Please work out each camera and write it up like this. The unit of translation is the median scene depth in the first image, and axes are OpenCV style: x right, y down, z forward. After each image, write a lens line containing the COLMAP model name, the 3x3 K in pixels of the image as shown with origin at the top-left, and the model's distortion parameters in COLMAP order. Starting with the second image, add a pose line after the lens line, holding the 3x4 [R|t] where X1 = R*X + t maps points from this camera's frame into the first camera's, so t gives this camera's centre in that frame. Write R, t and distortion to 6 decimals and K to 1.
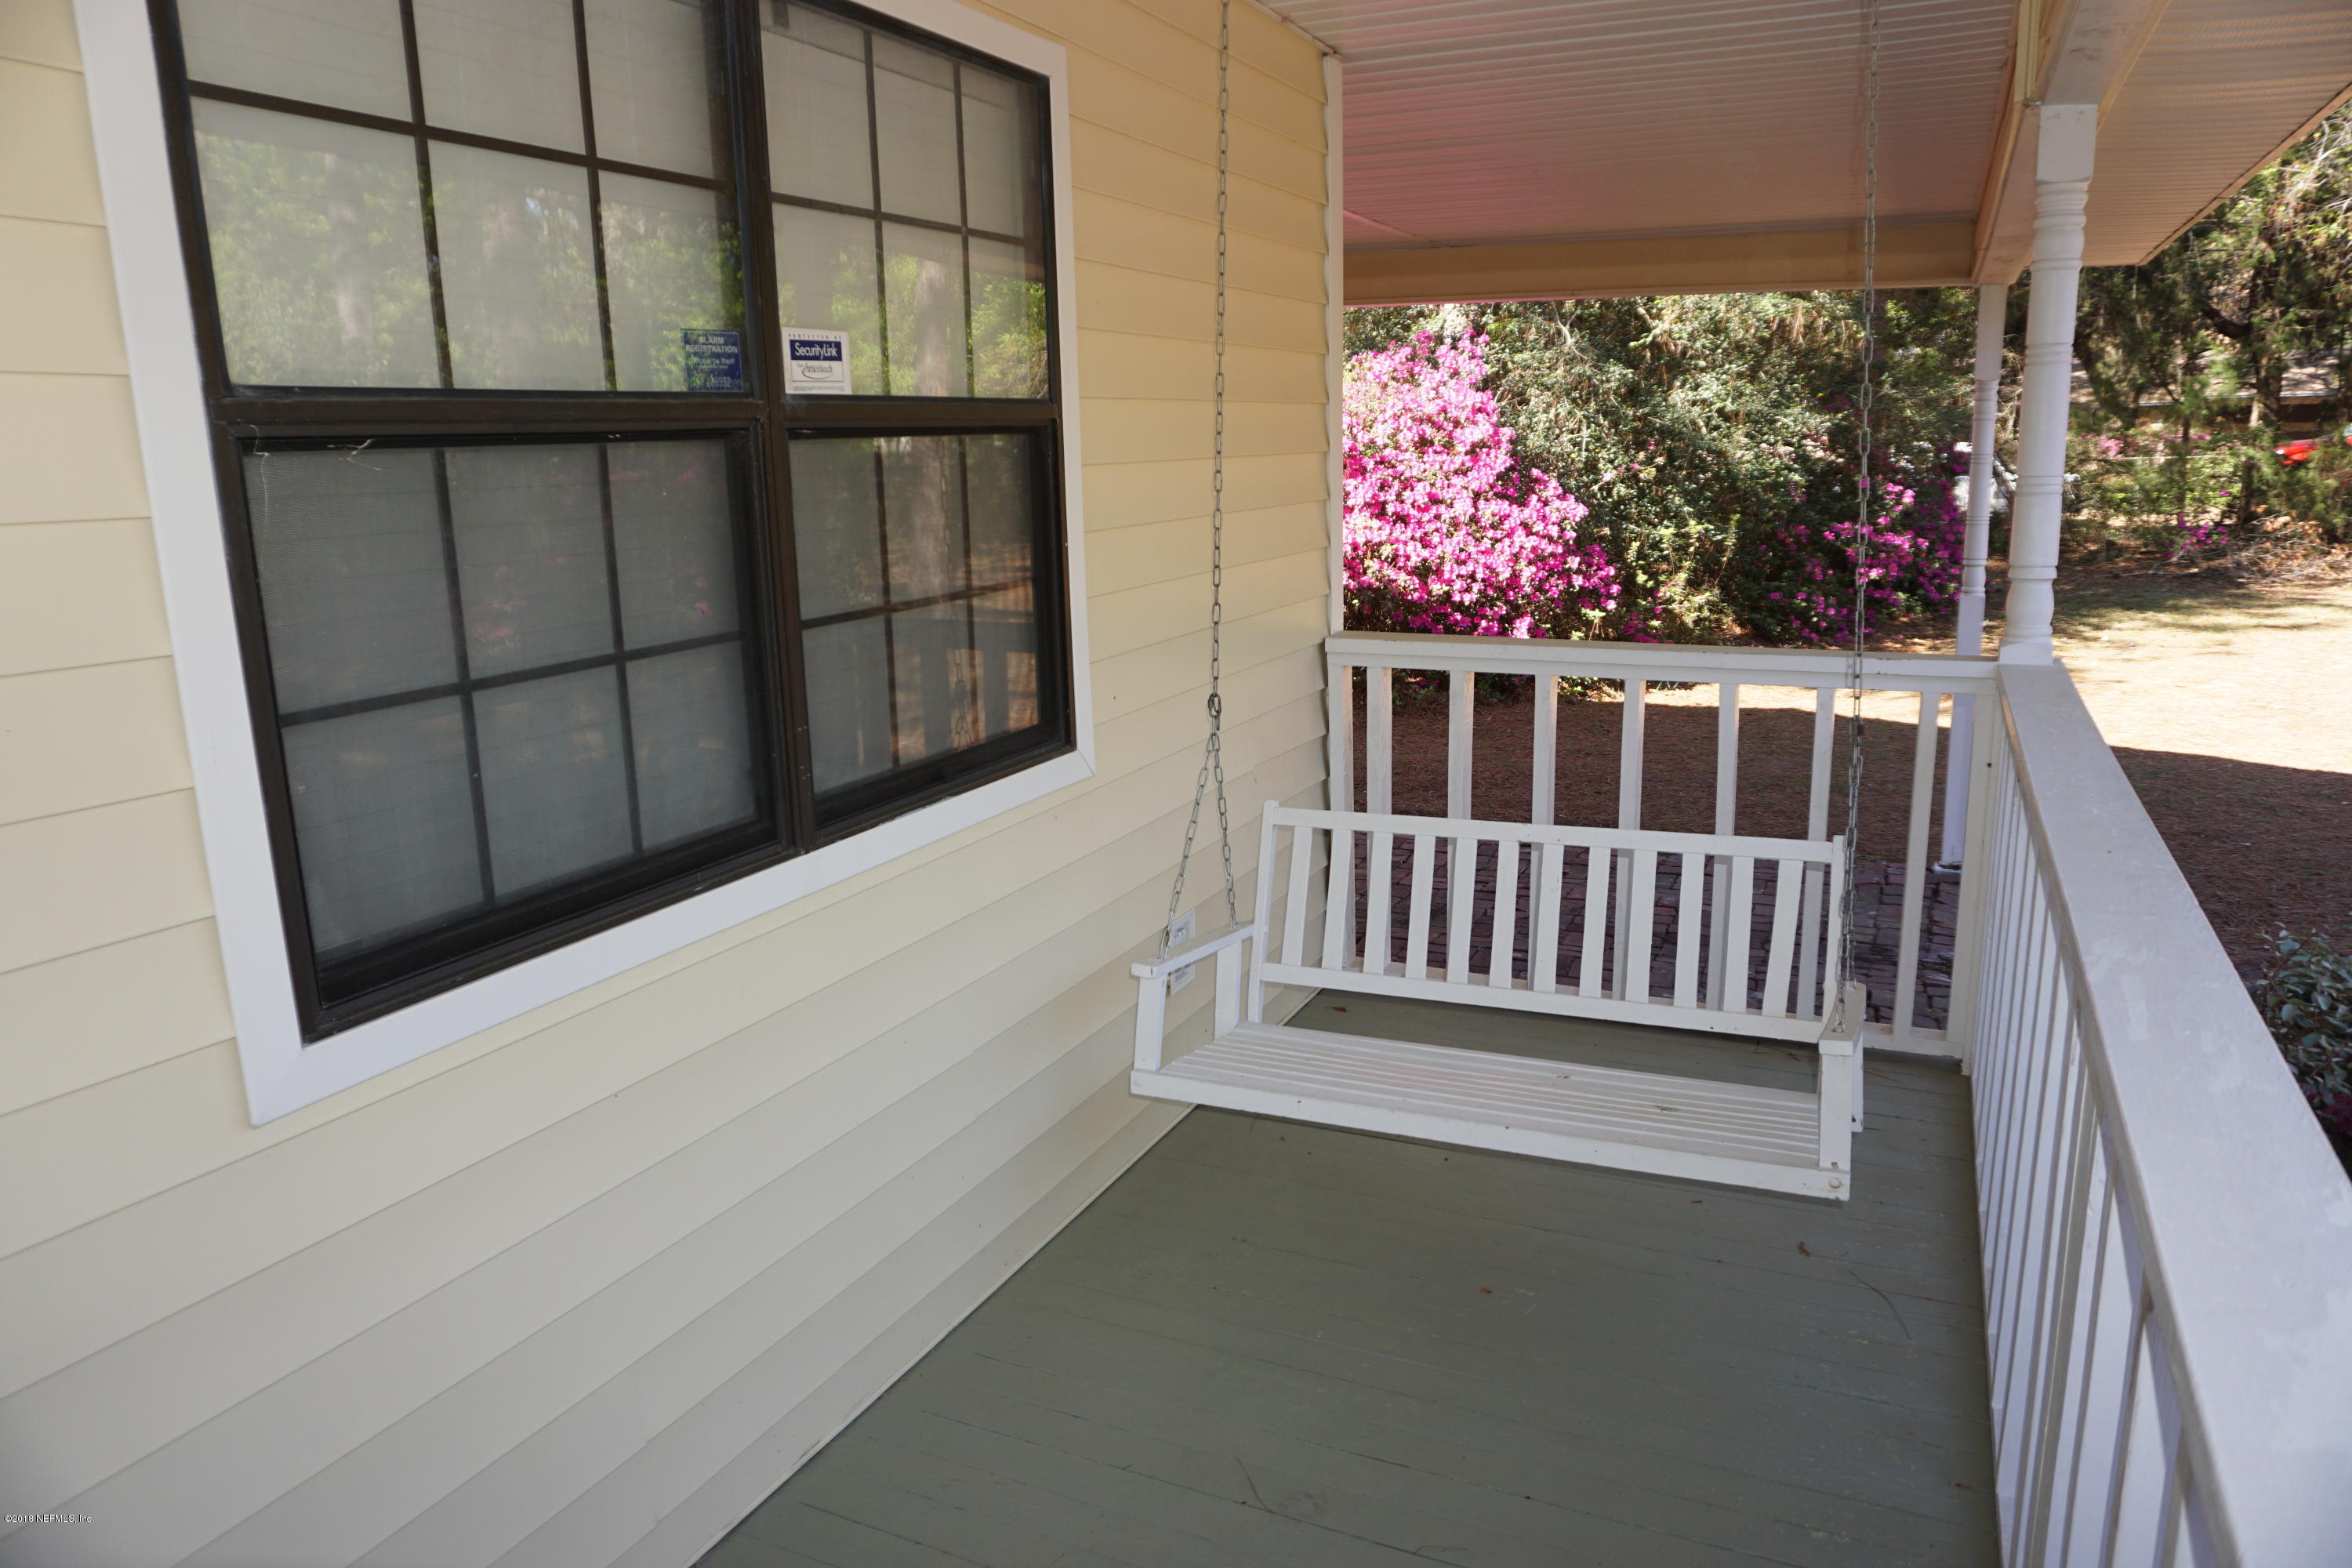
lens RADIAL K [[1581.5, 0, 1176.0], [0, 1581.5, 784.0], [0, 0, 1]] dist [-0.024715, 0.004731]
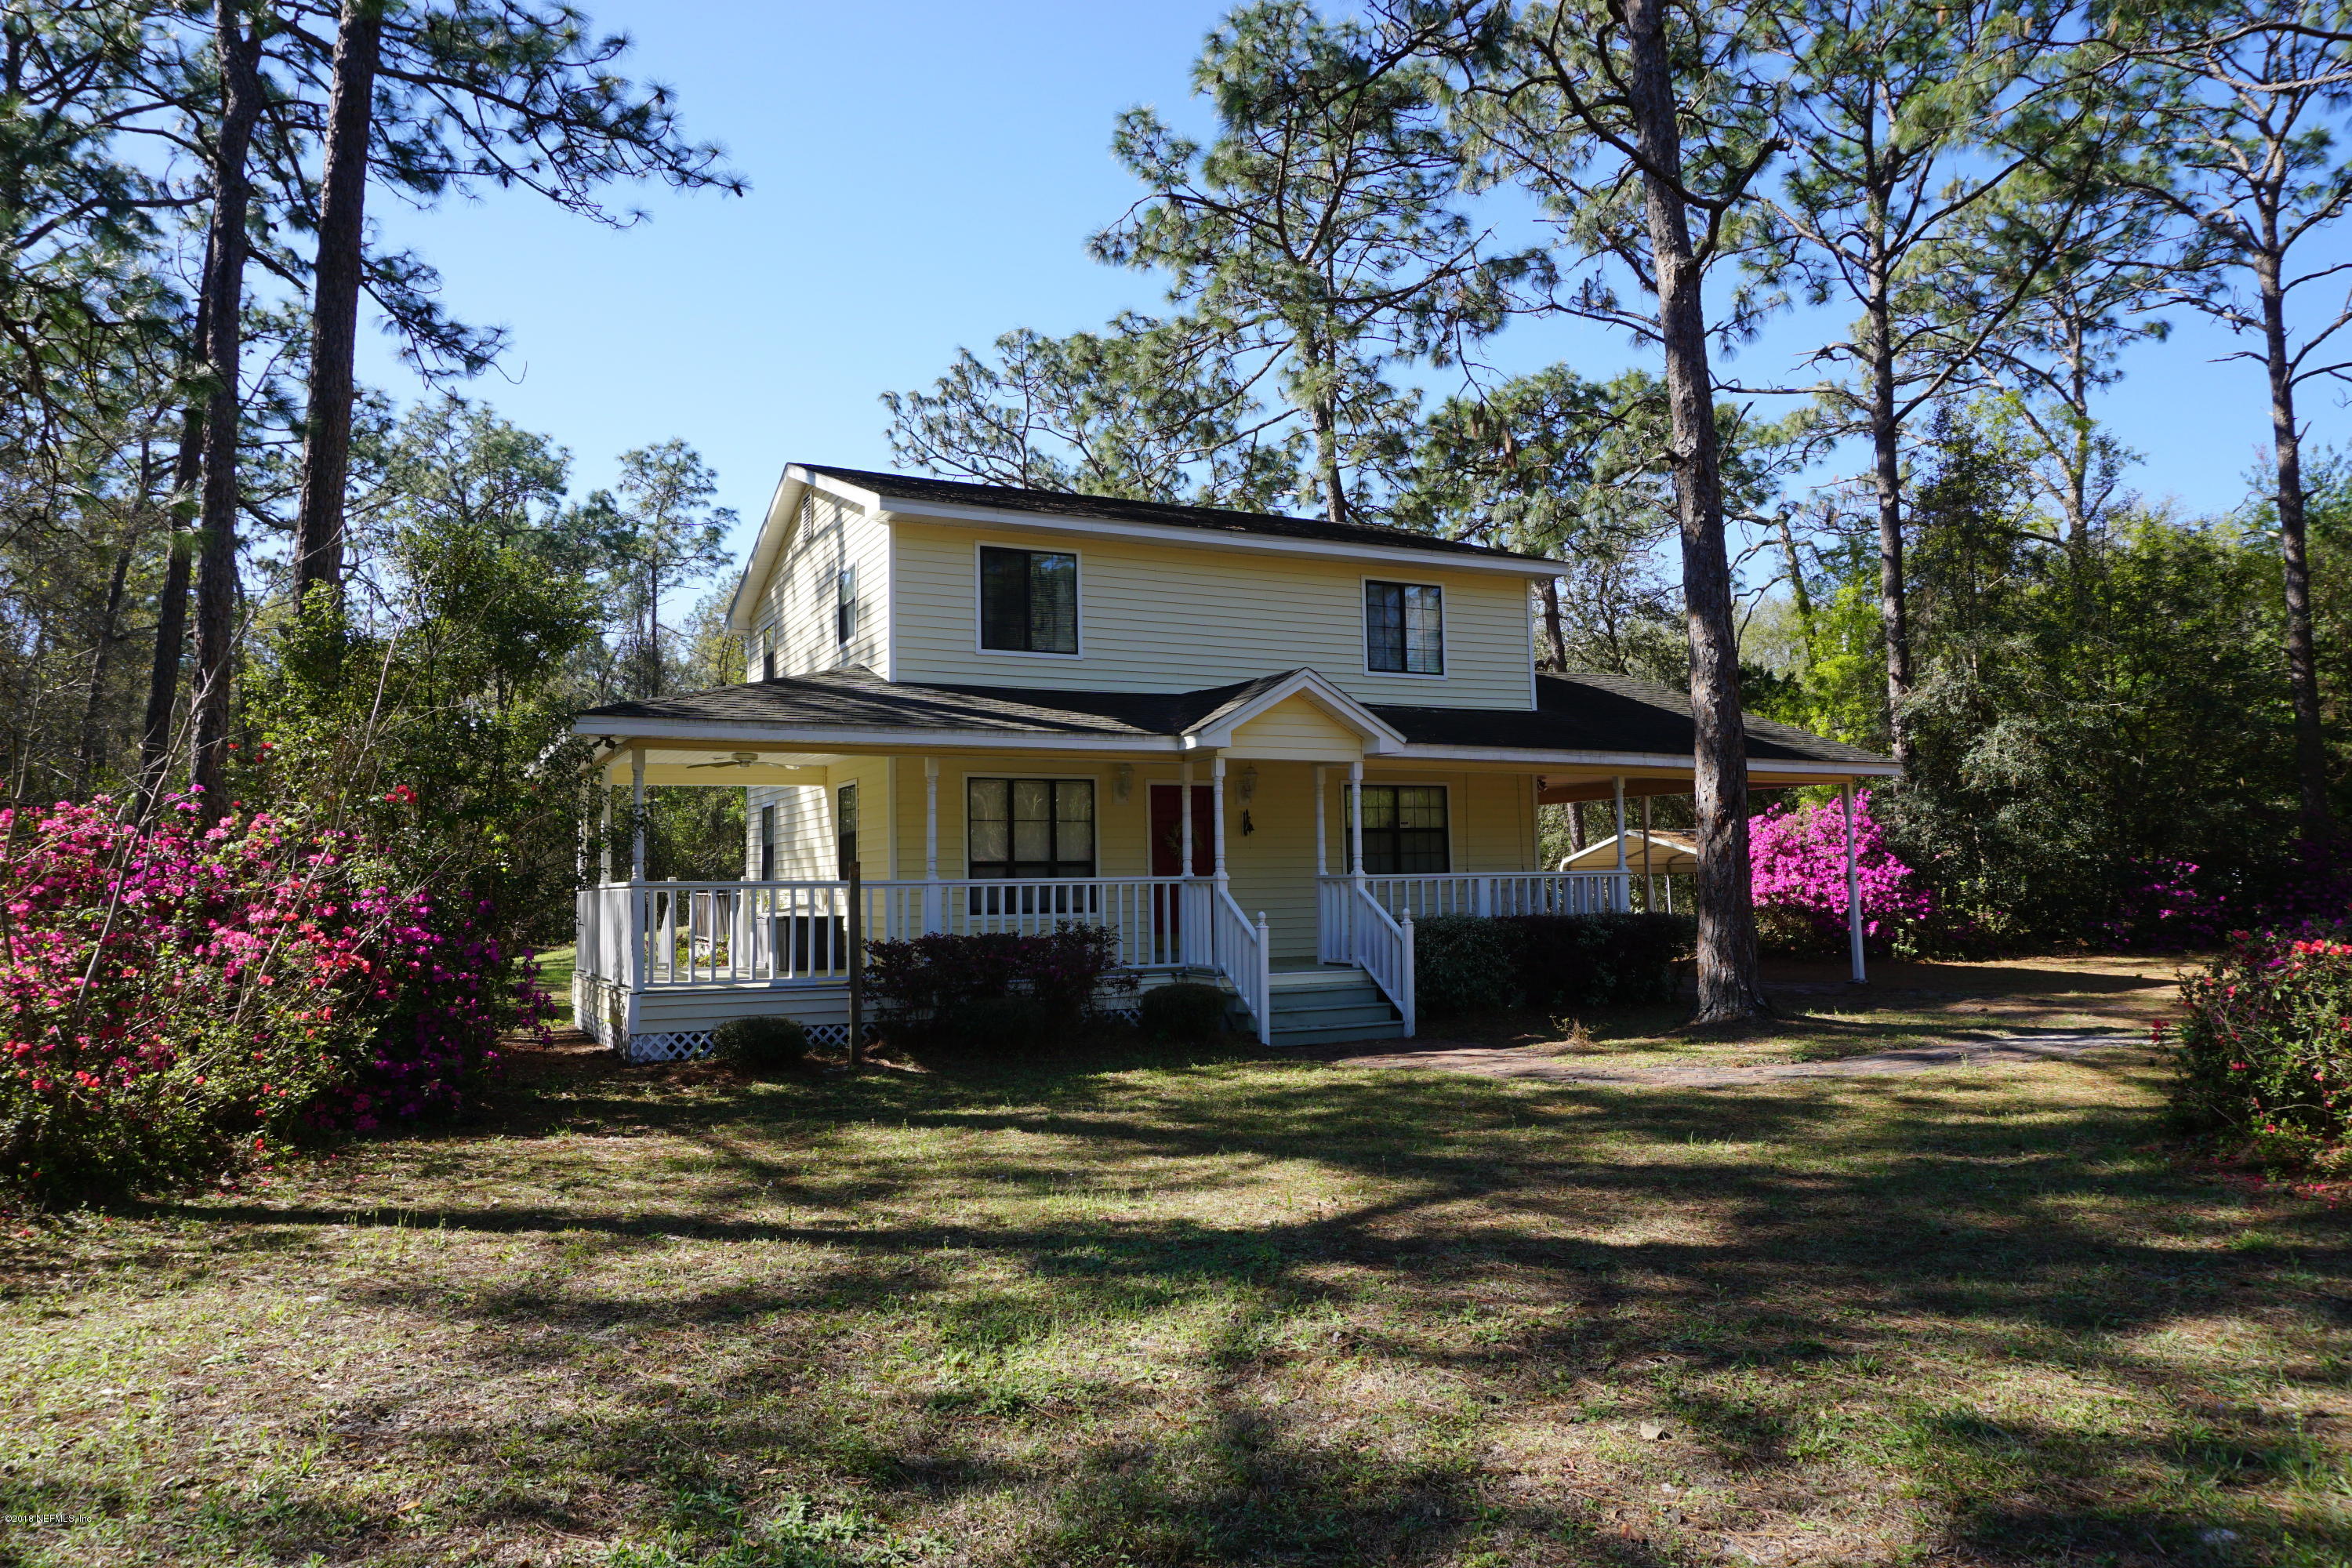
lens RADIAL K [[1581.5, 0, 1176.0], [0, 1581.5, 784.0], [0, 0, 1]] dist [-0.024715, 0.004731]
pose [[0.800285, -0.028923, -0.598921, 0.752693], [-0.127696, 0.967703, -0.217360, 0.298767], [0.585864, 0.250429, 0.770745, -1.238221]]
